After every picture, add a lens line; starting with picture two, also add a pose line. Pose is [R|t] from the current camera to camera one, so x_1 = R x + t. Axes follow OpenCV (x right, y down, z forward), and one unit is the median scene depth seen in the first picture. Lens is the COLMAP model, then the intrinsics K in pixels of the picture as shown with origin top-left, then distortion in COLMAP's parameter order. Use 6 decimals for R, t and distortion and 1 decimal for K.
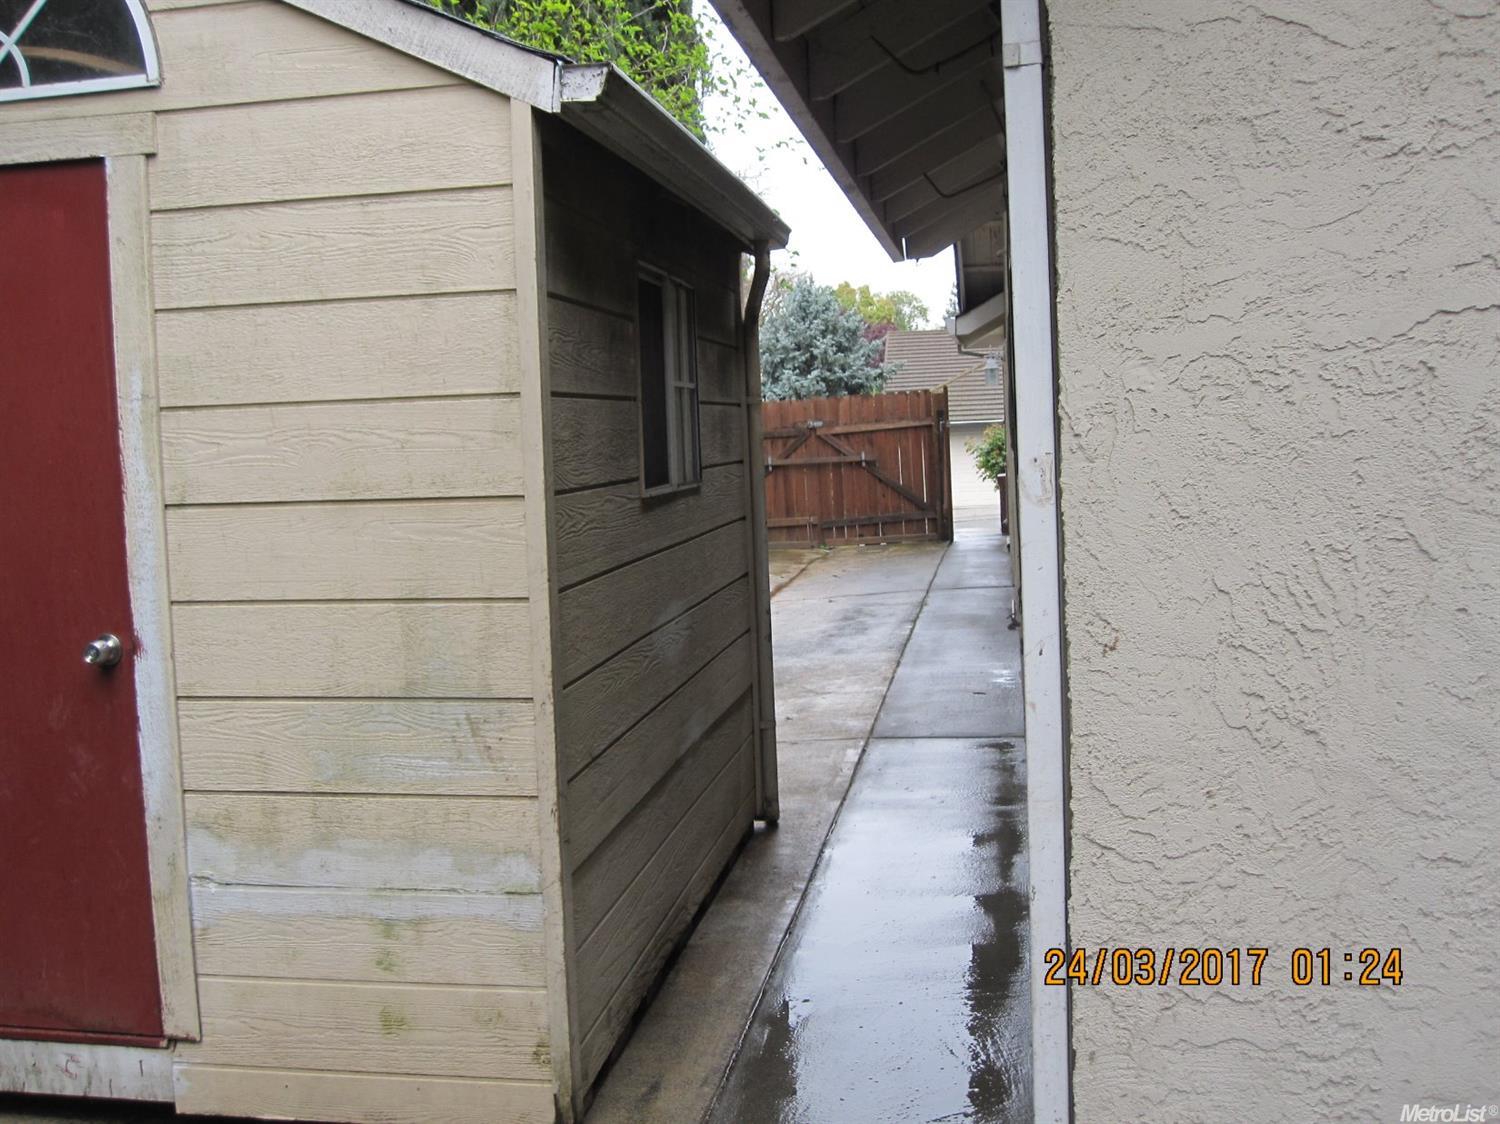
lens RADIAL K [[1465.0, 0, 758.4], [0, 1465.0, 557.1], [0, 0, 1]] dist [-0.067737, 0.000000]
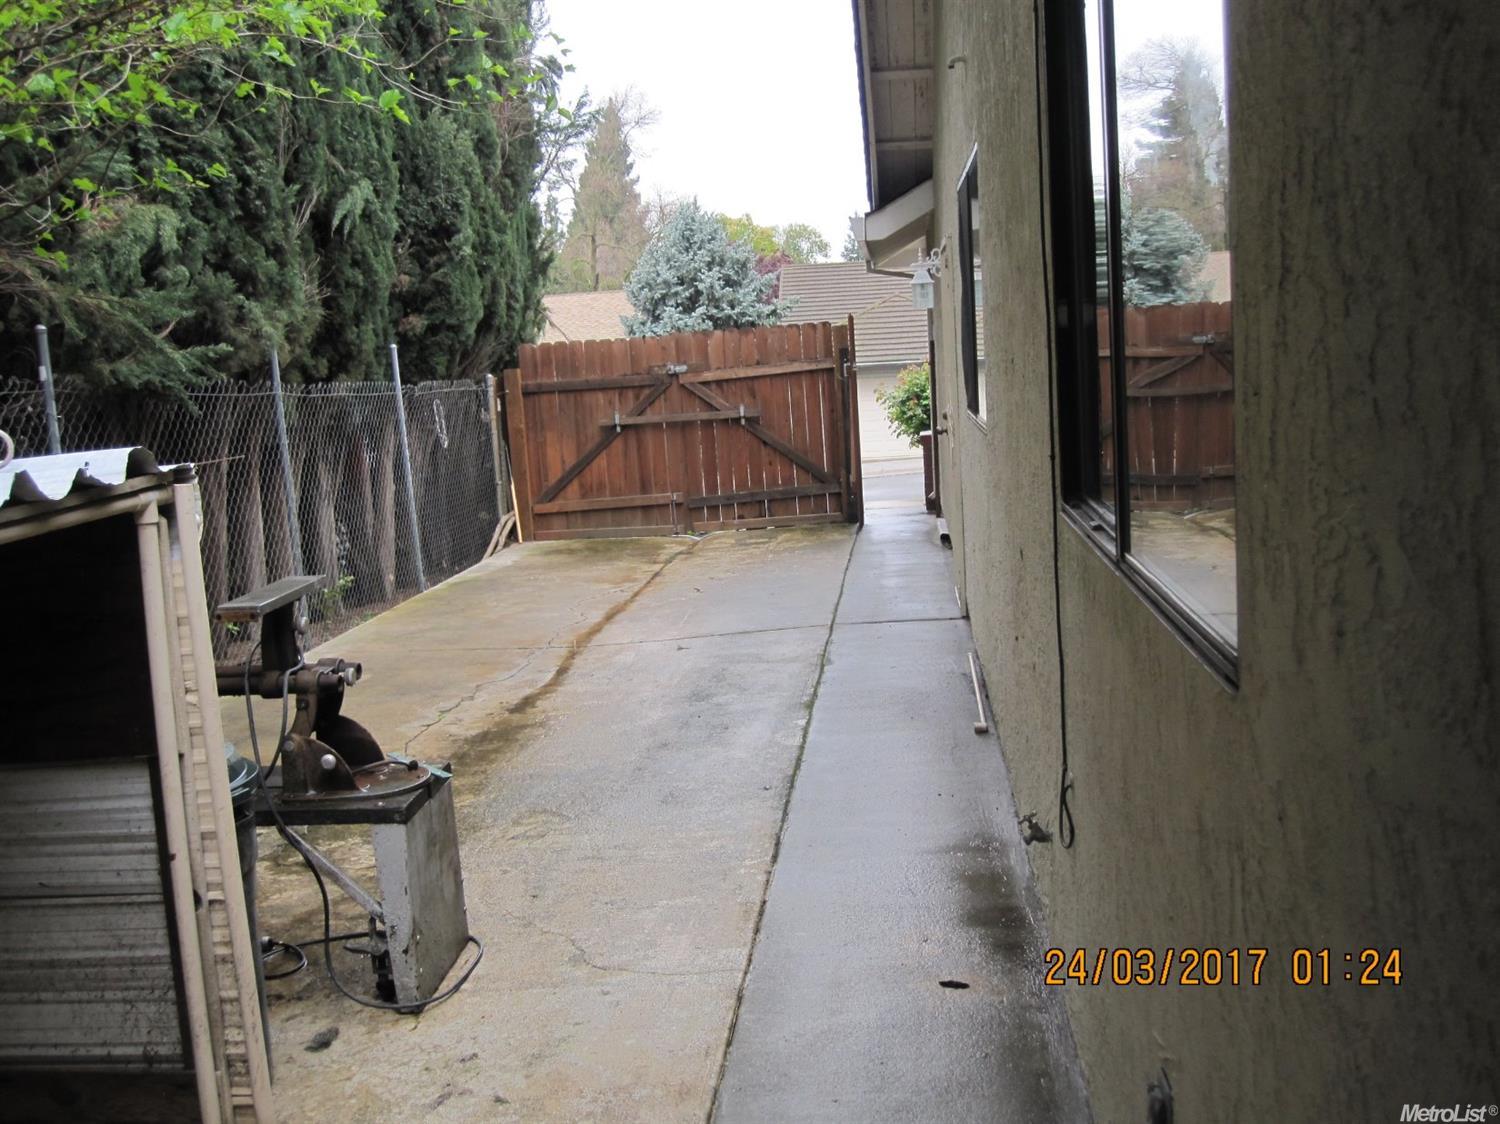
lens RADIAL K [[1465.0, 0, 743.1], [0, 1465.0, 561.7], [0, 0, 1]] dist [-0.067737, 0.000000]
pose [[0.998273, -0.017499, 0.056076, 0.028498], [0.015175, 0.999019, 0.041608, -0.022975], [-0.056749, -0.040685, 0.997559, 0.248903]]
